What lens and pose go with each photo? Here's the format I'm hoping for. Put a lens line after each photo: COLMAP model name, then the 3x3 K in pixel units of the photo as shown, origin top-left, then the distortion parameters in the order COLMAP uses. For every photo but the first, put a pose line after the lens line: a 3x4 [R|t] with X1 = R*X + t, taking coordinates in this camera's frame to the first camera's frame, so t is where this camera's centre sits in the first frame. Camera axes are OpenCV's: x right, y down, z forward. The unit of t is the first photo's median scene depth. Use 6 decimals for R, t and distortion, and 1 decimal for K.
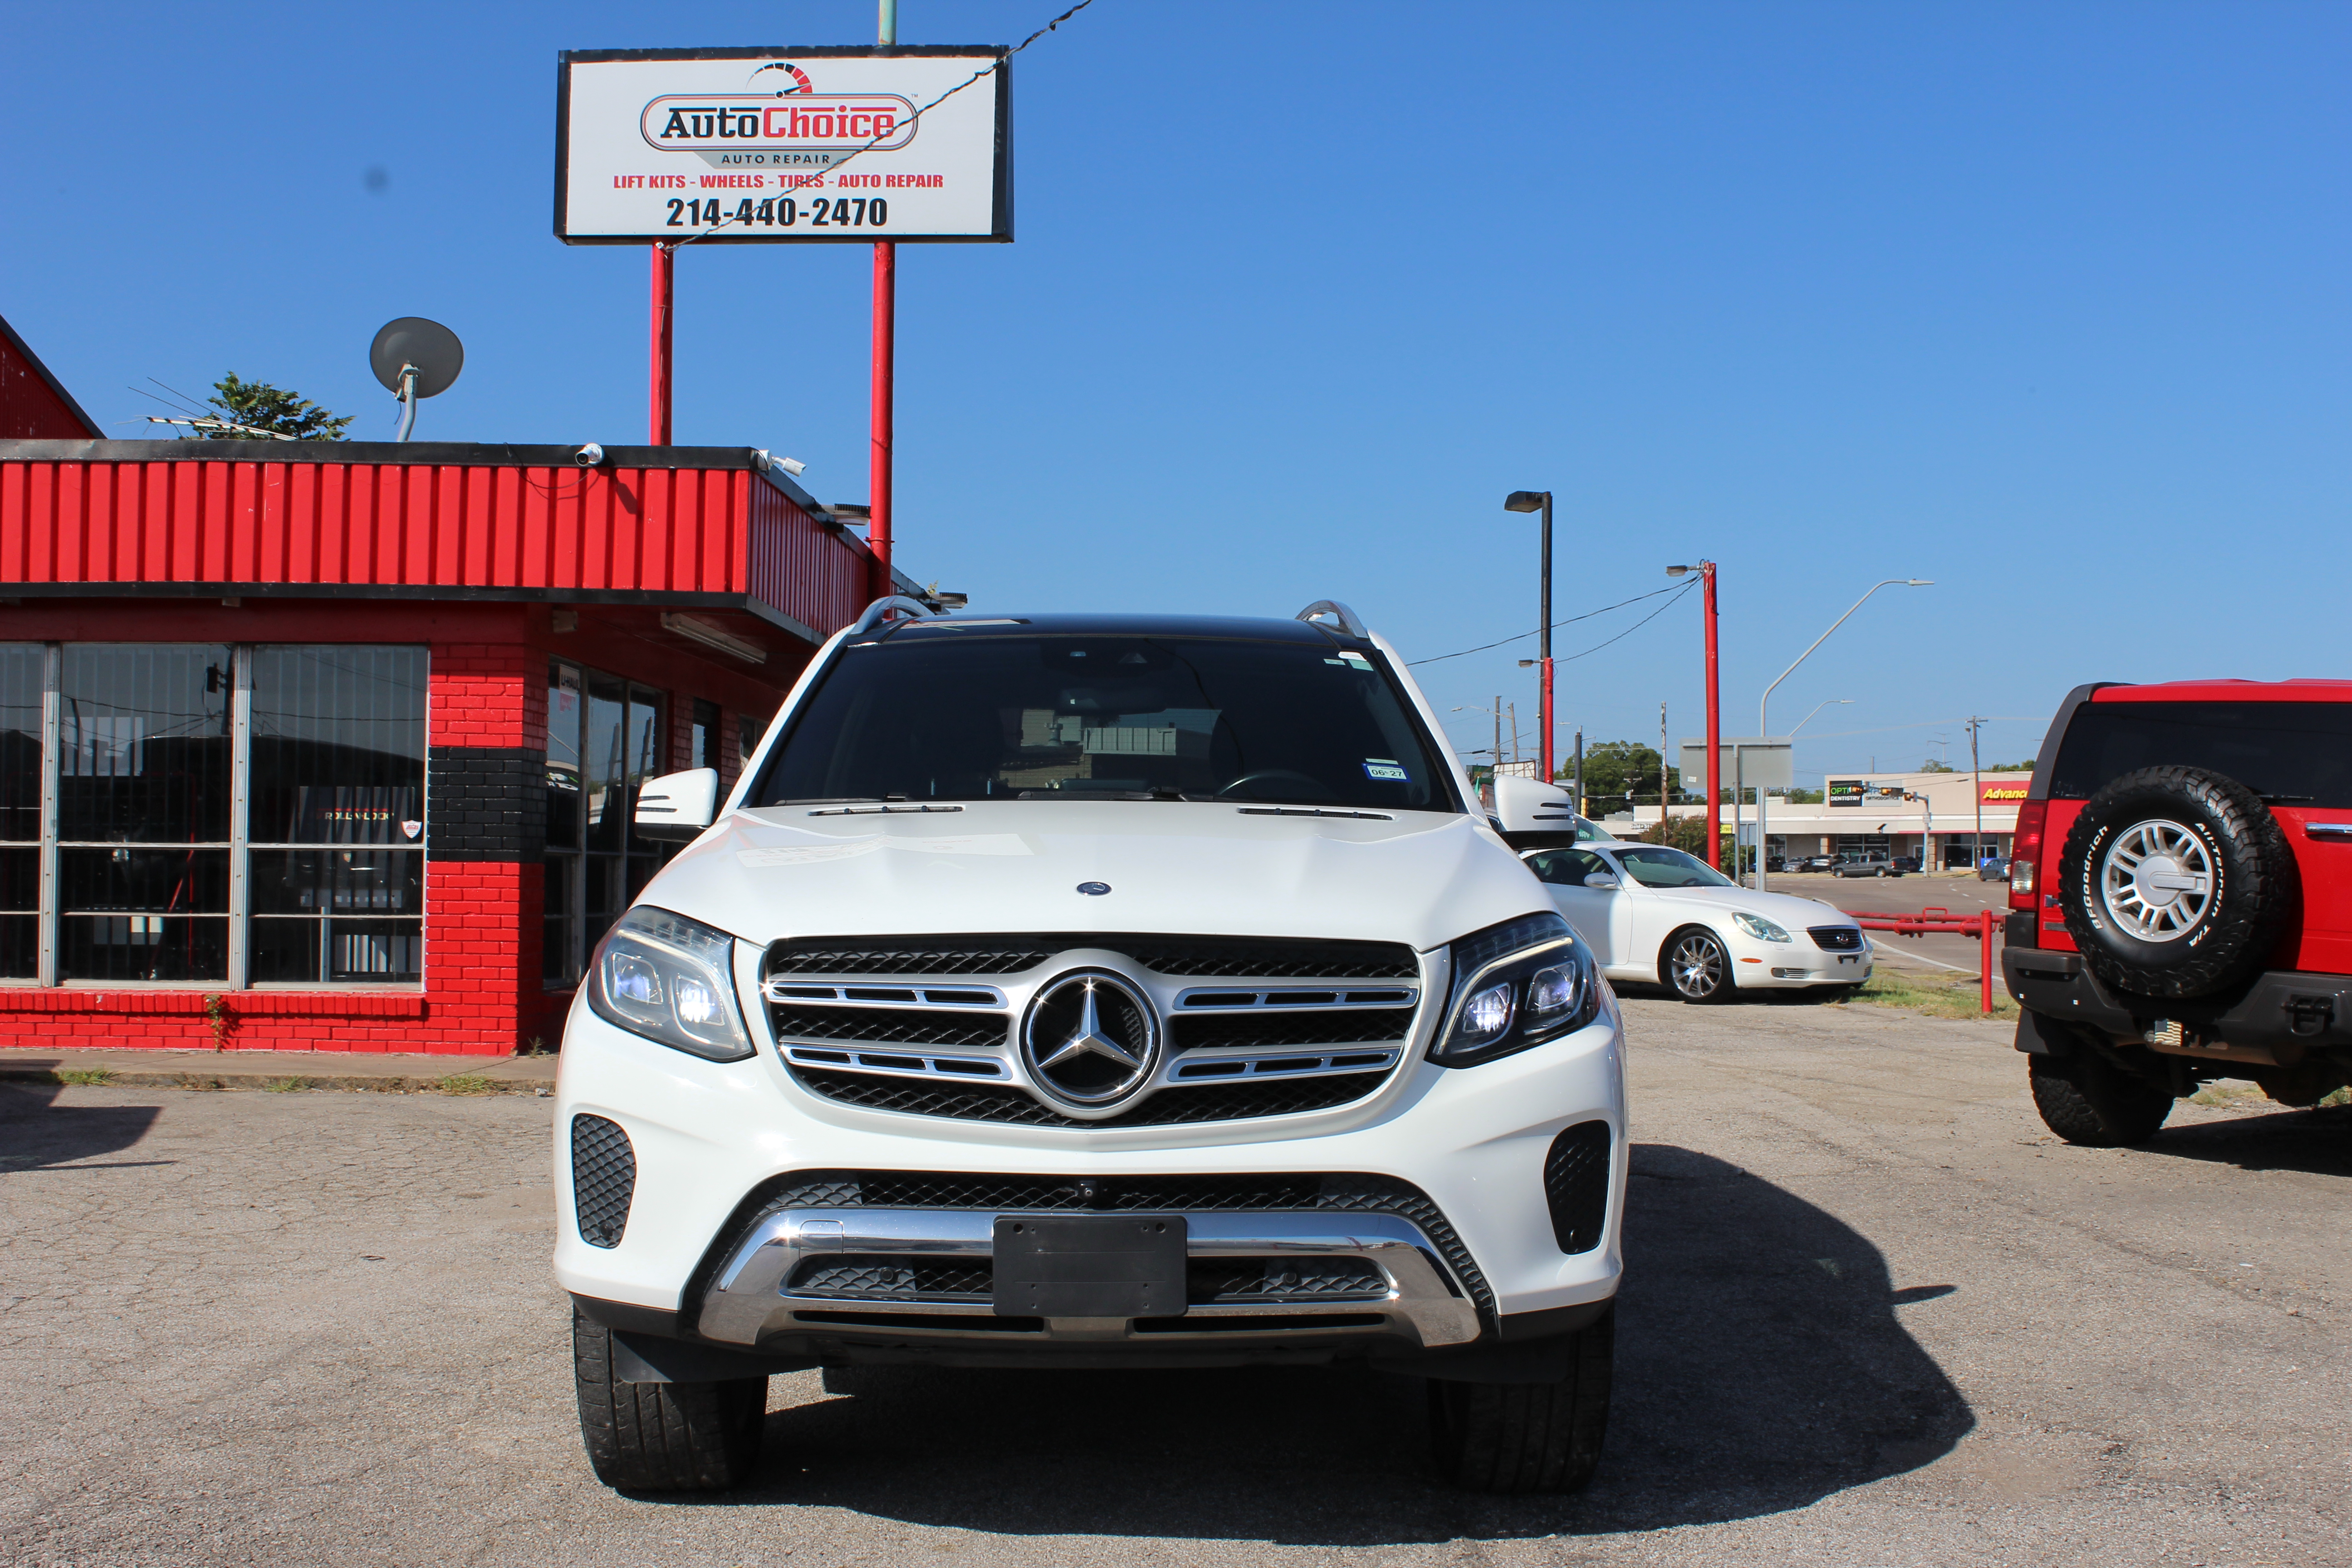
lens RADIAL K [[2560.2, 0, 1172.6], [0, 2560.2, 794.4], [0, 0, 1]] dist [-0.081794, 0.000000]
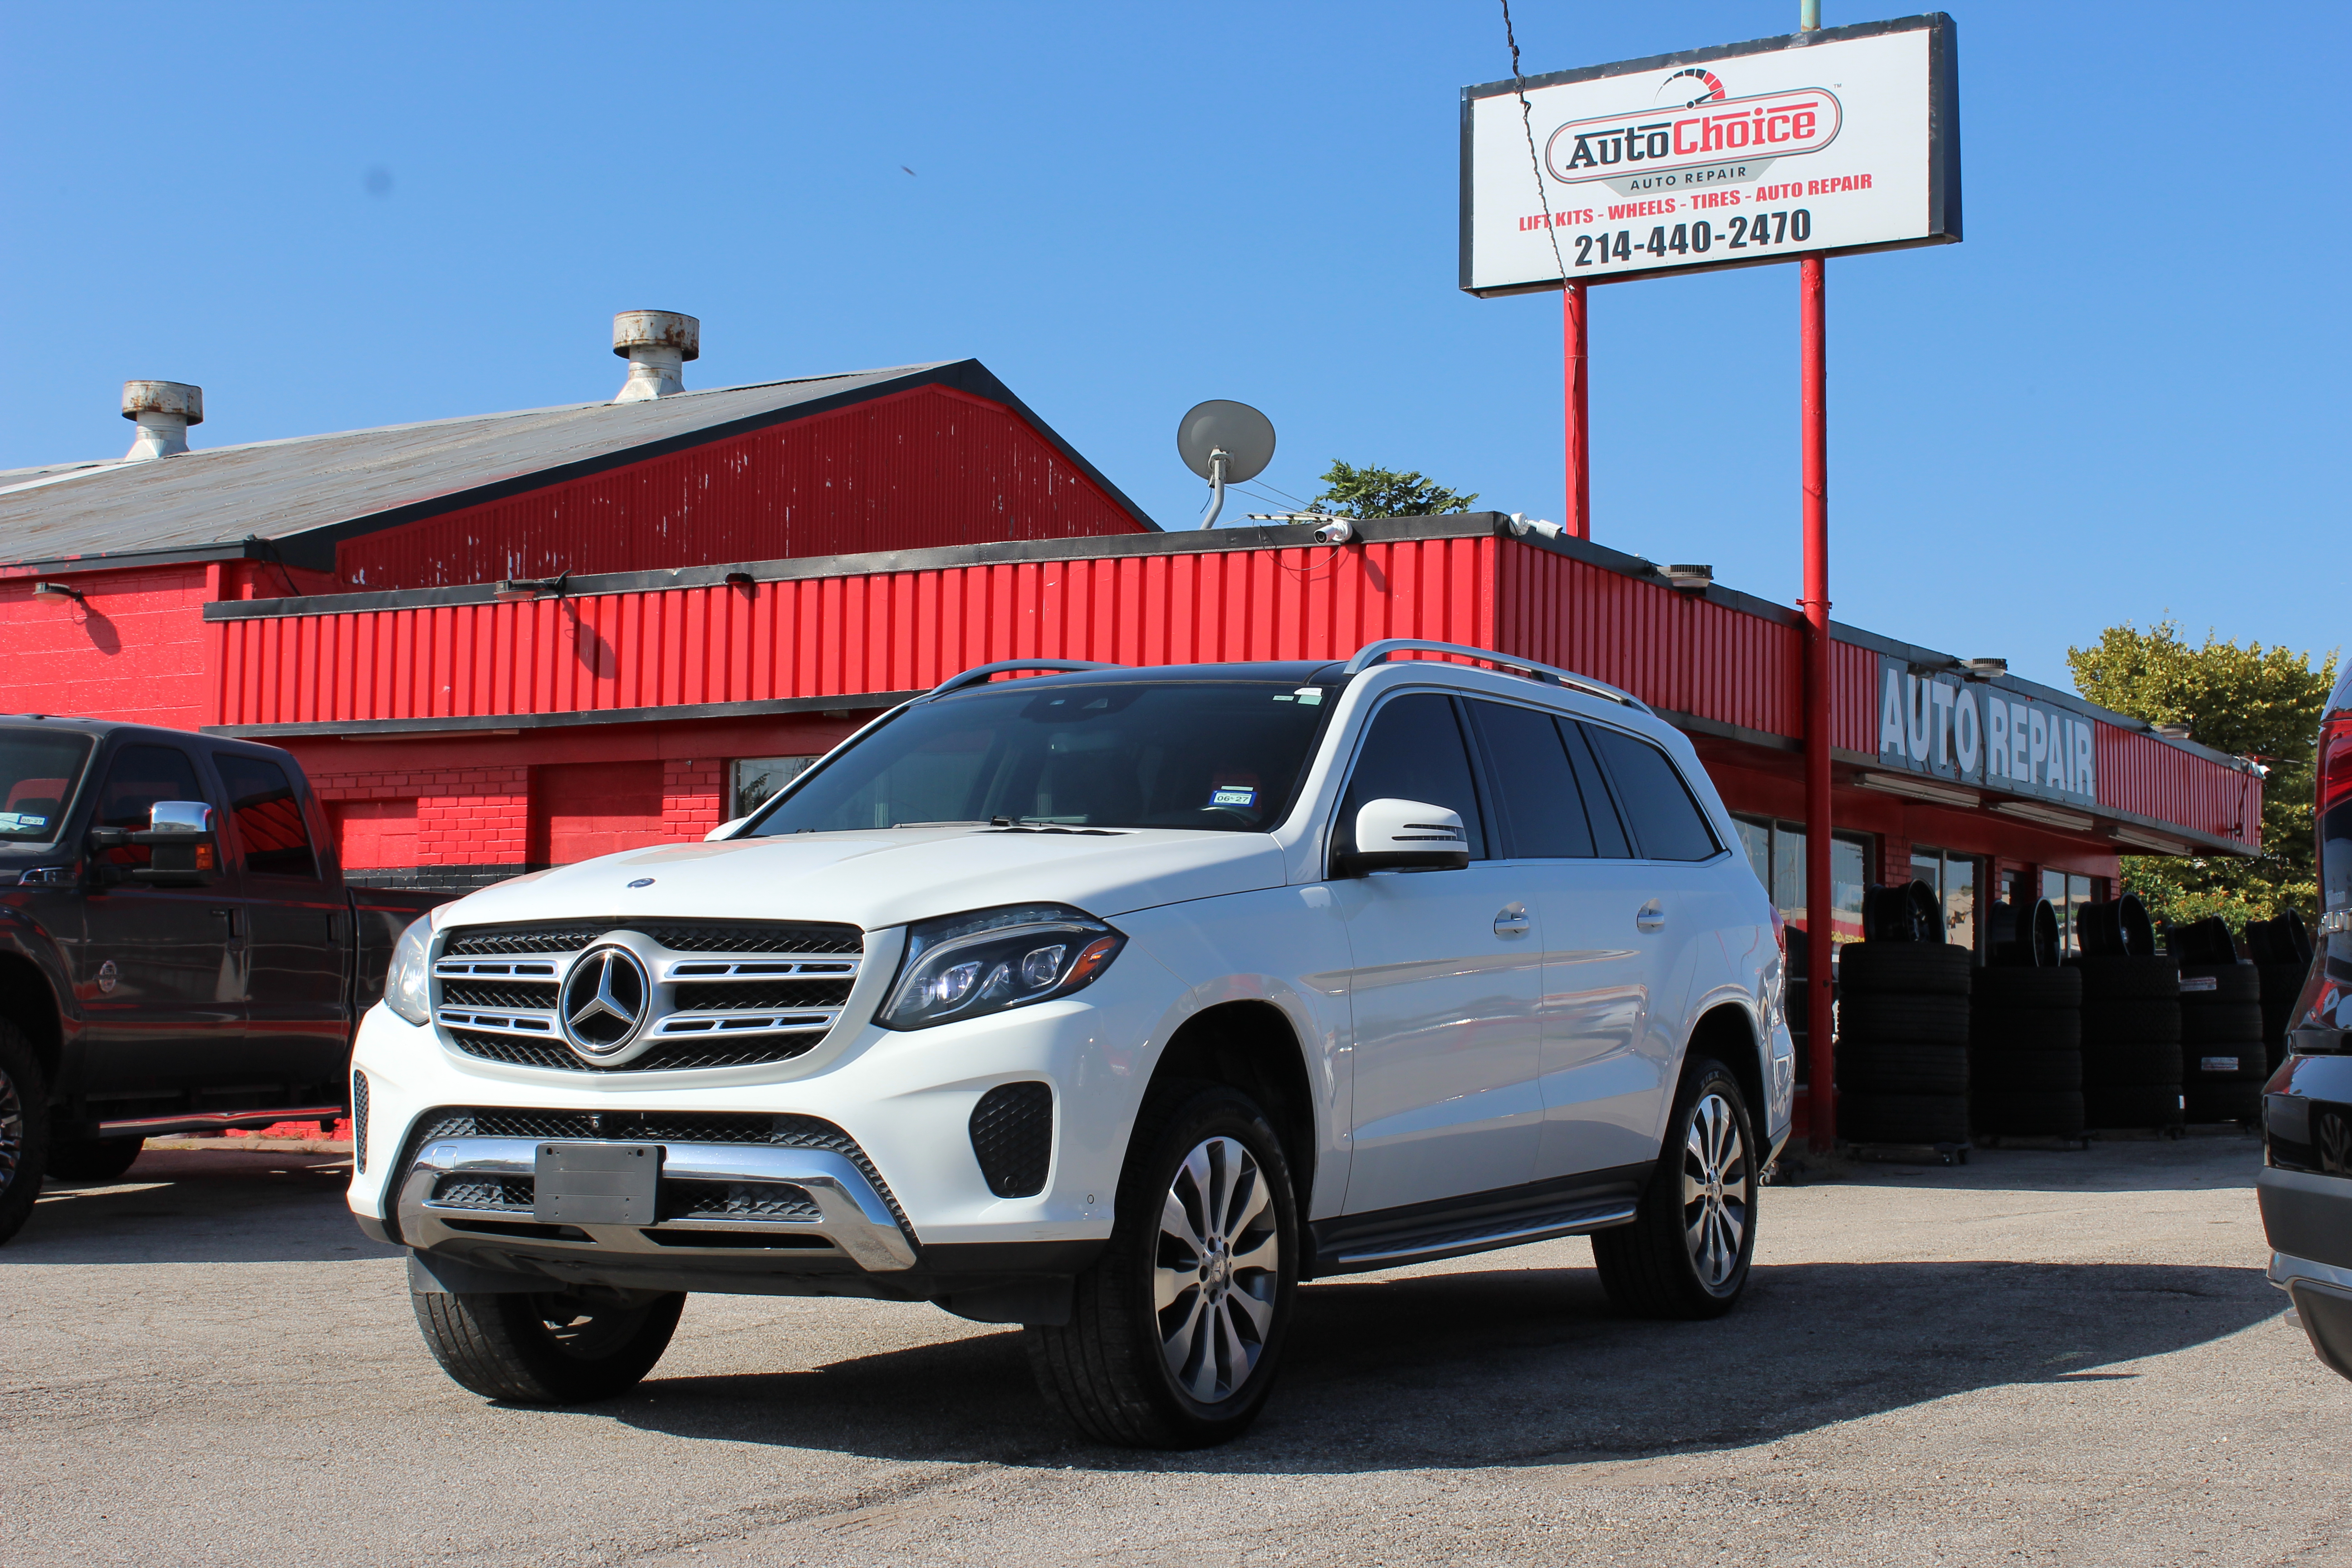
lens RADIAL K [[3233.8, 0, 1172.2], [0, 3233.8, 783.2], [0, 0, 1]] dist [-0.049800, 0.000000]
pose [[0.874323, -0.037982, -0.483857, 0.874069], [0.013306, 0.998434, -0.054333, 0.070723], [0.485163, 0.041066, 0.873459, -0.216715]]
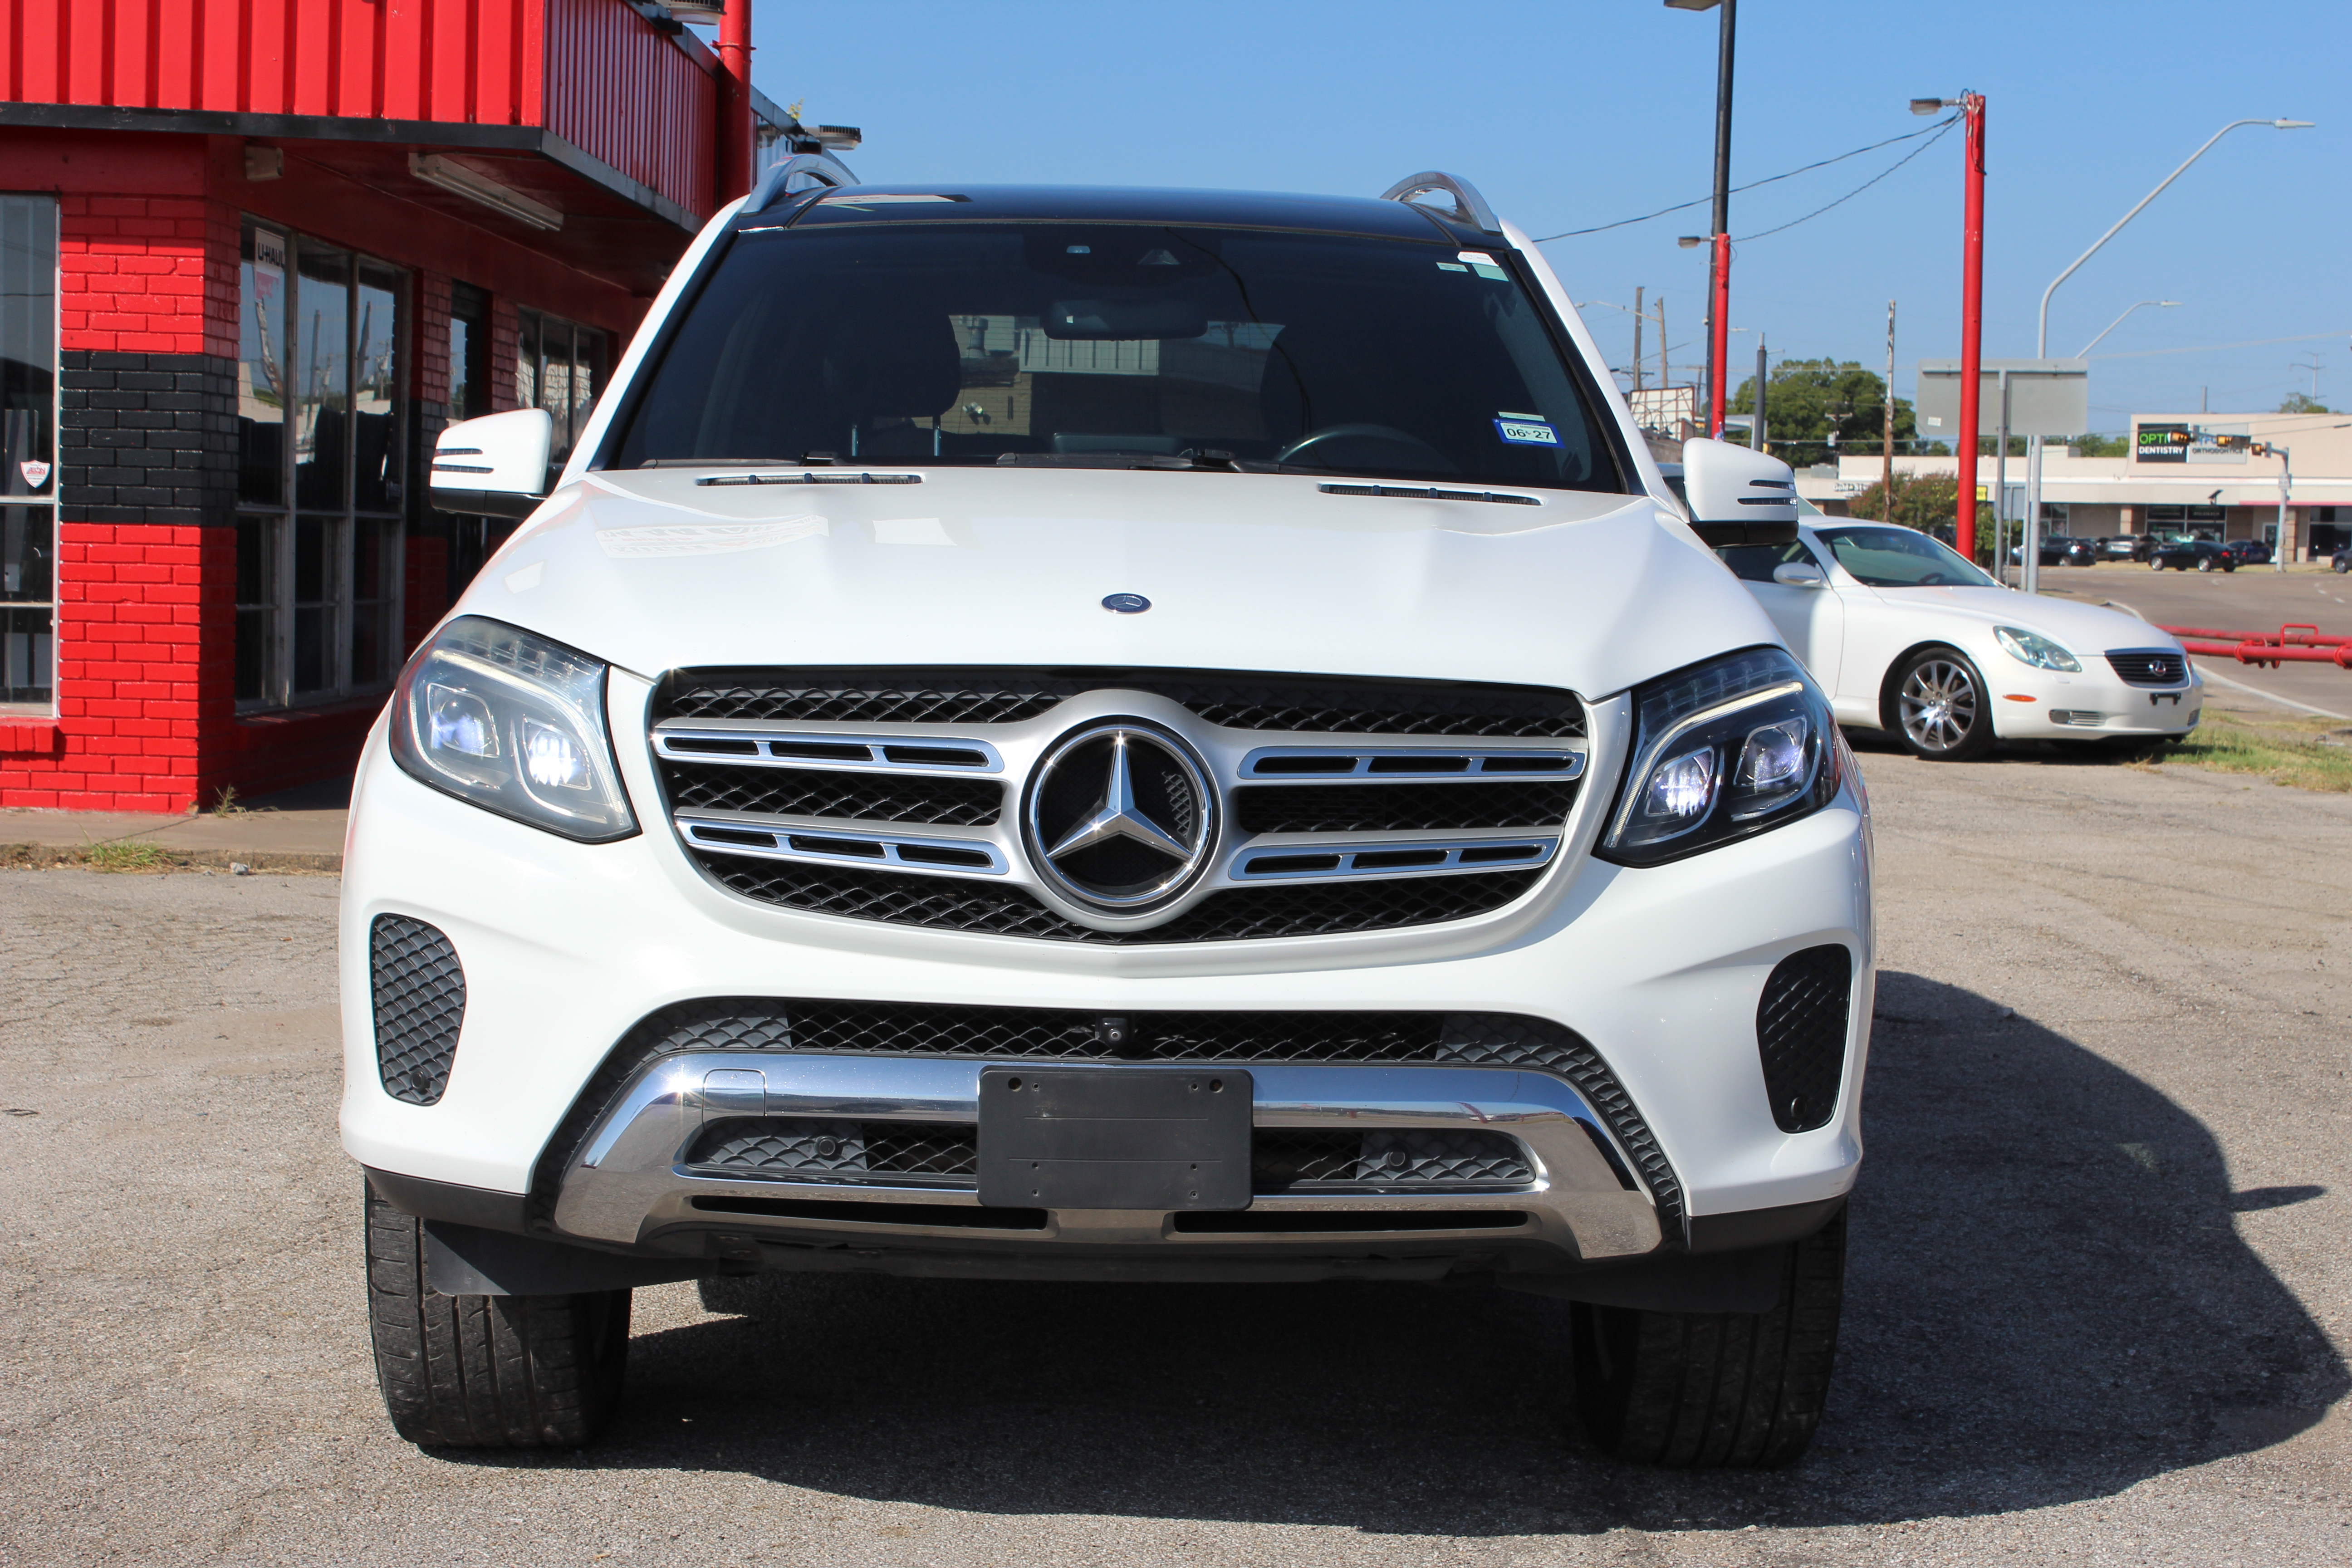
lens RADIAL K [[3839.9, 0, 1175.0], [0, 3839.9, 775.0], [0, 0, 1]] dist [0.000247, 0.000000]
pose [[0.999830, 0.015976, 0.009170, -0.024261], [-0.016737, 0.995801, 0.089997, -0.010405], [-0.007694, -0.090136, 0.995900, -0.045960]]
